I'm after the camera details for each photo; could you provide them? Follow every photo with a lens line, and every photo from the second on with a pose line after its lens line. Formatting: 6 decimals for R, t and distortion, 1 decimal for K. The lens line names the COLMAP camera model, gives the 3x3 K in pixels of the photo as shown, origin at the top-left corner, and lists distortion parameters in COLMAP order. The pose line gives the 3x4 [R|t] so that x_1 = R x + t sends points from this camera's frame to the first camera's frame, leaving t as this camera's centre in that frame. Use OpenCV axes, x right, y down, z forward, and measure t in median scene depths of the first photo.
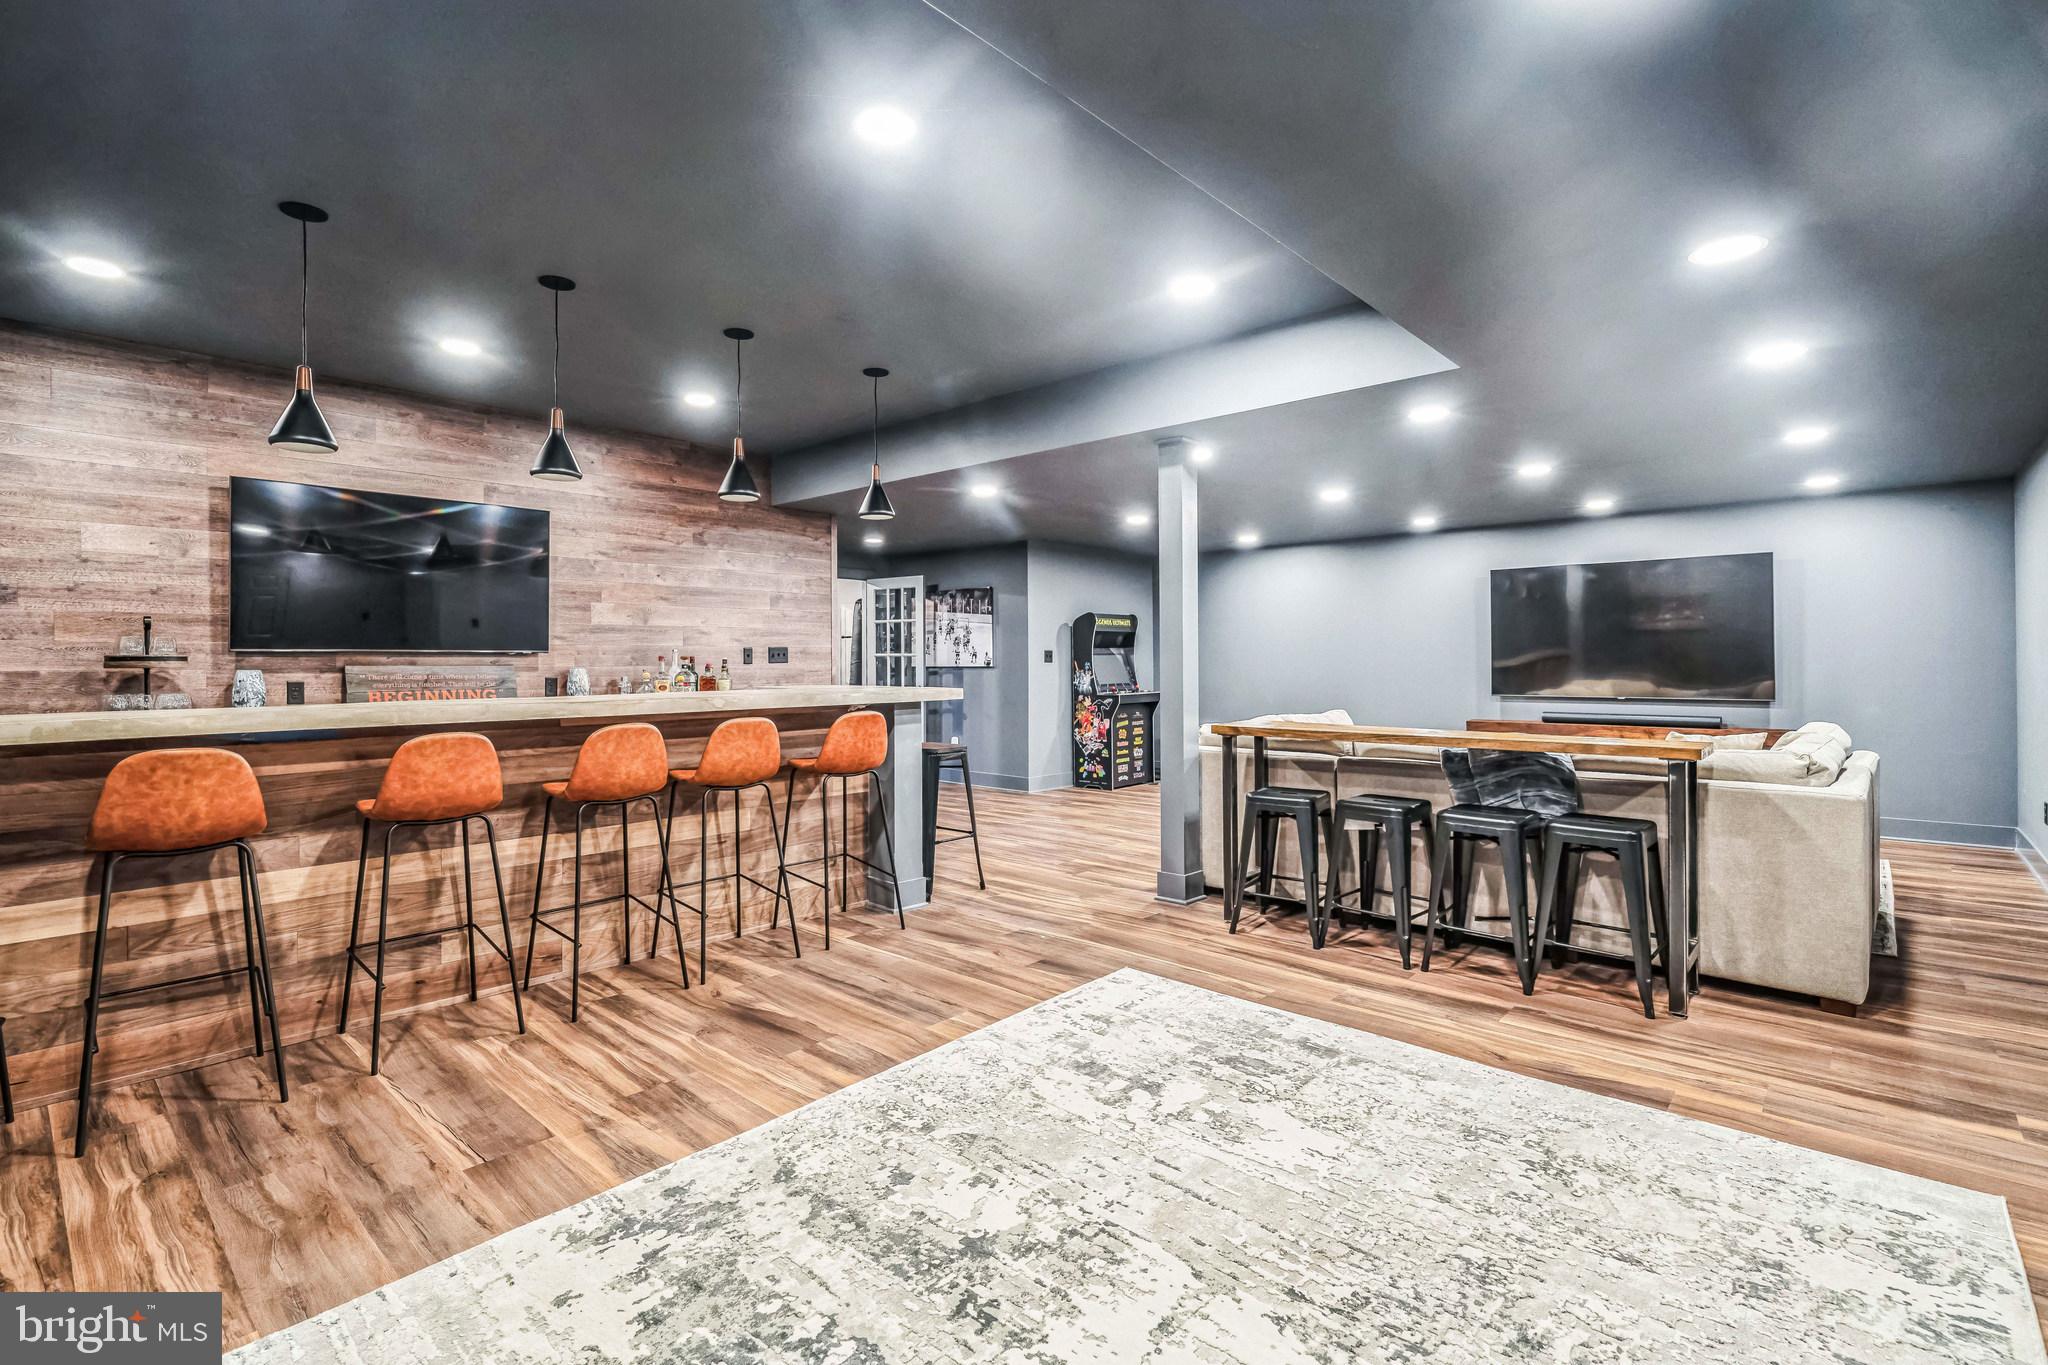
lens RADIAL K [[957.4, 0, 1013.4], [0, 957.4, 645.1], [0, 0, 1]] dist [-0.000240, -0.000169]
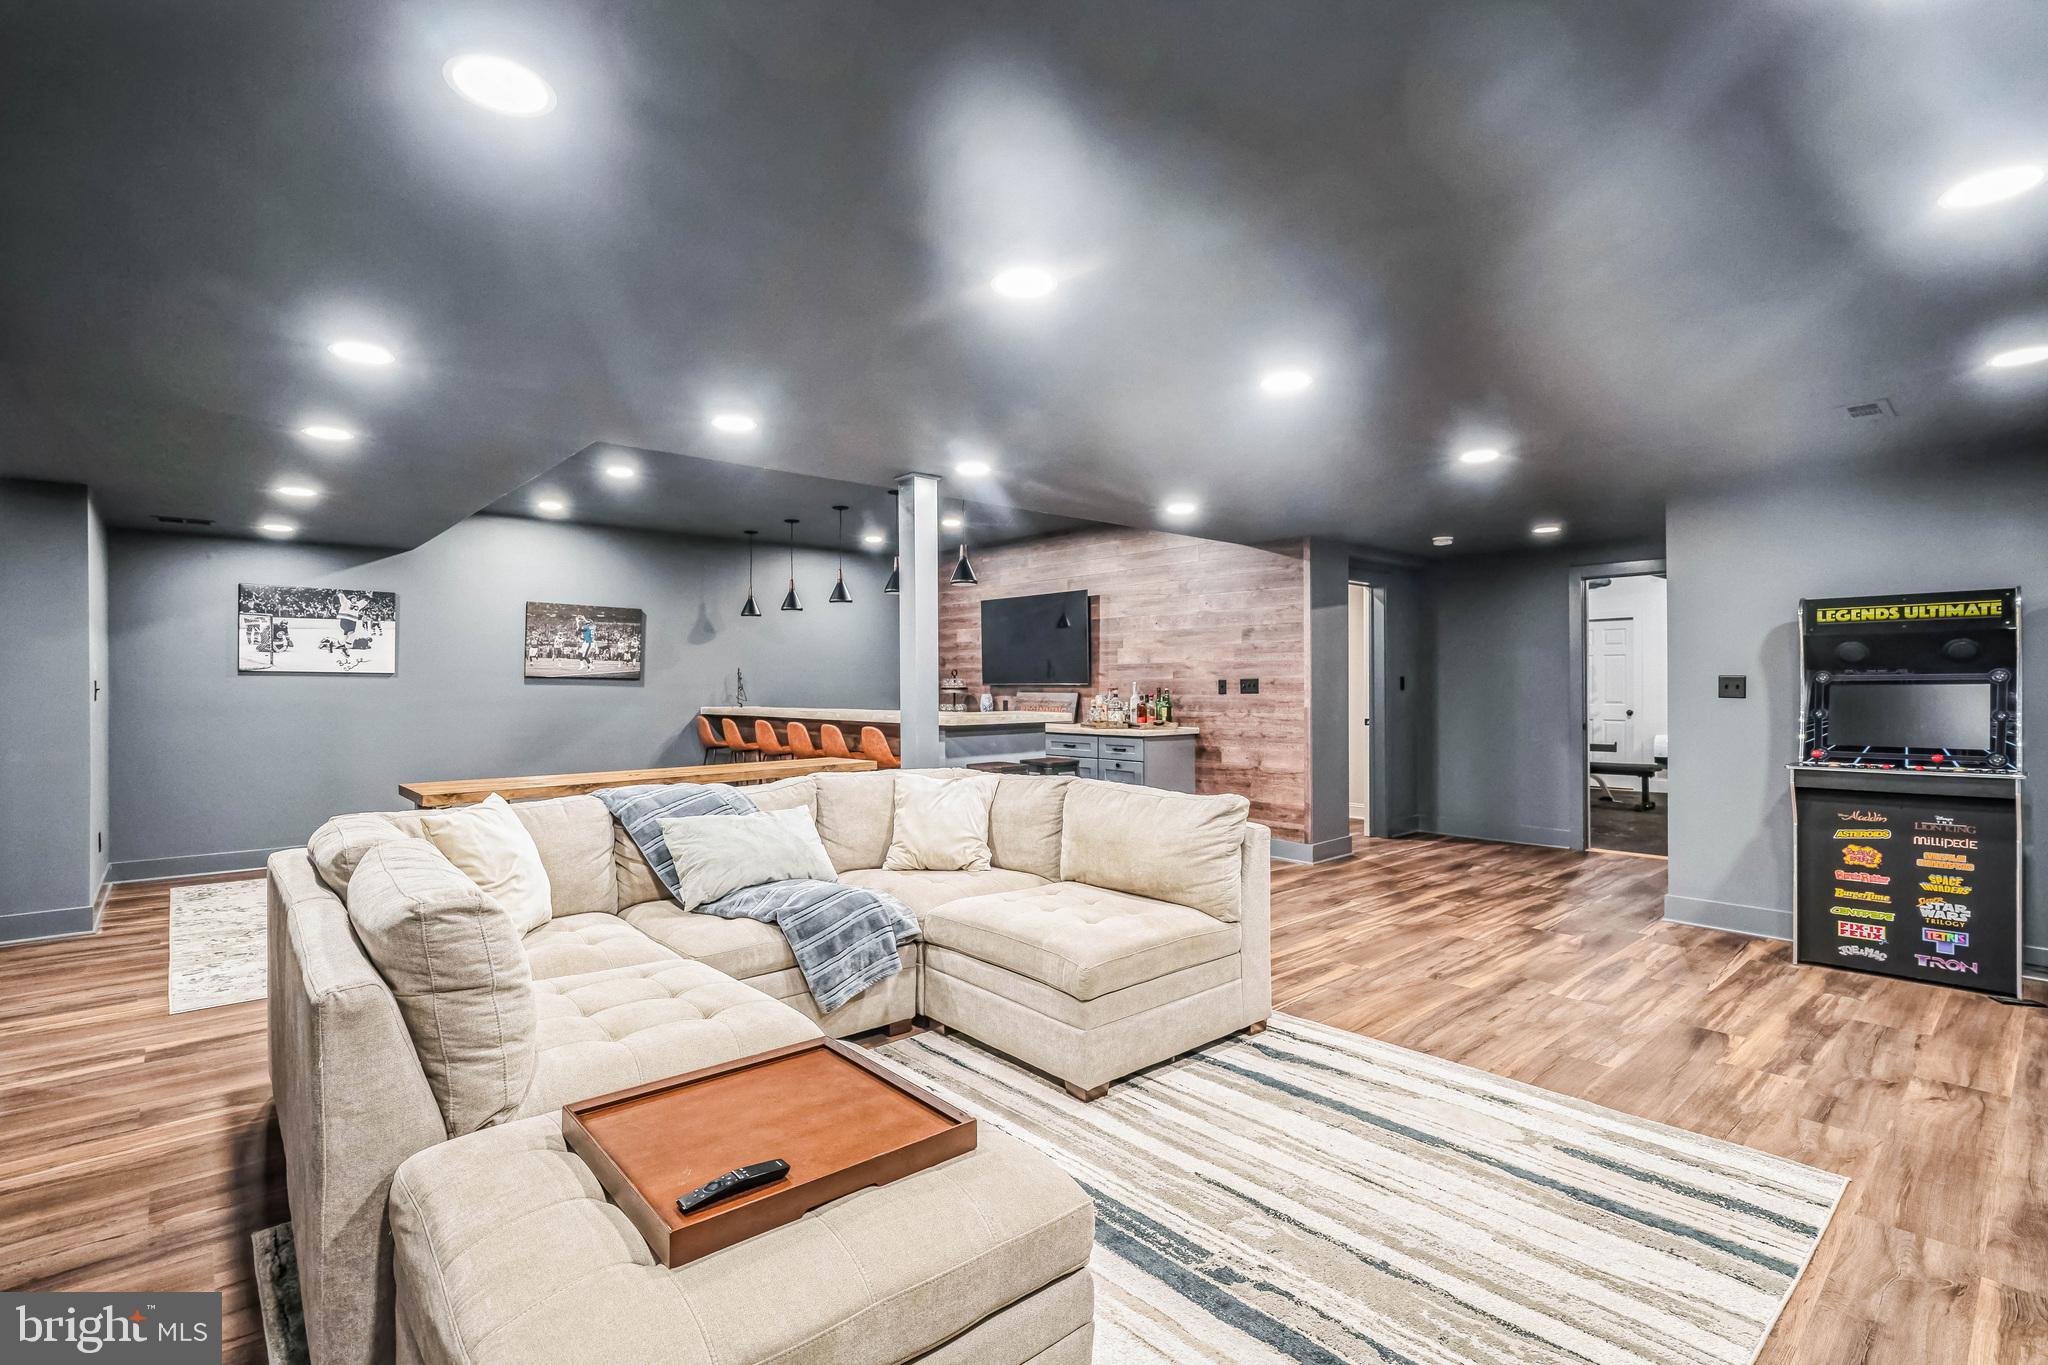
lens RADIAL K [[962.6, 0, 1024.0], [0, 962.6, 682.5], [0, 0, 1]] dist [-0.001185, -0.000162]
pose [[-0.112545, 0.000196, -0.993647, 0.823805], [0.017856, 0.999839, -0.001826, 0.004034], [0.993486, -0.017948, -0.112530, 0.872021]]
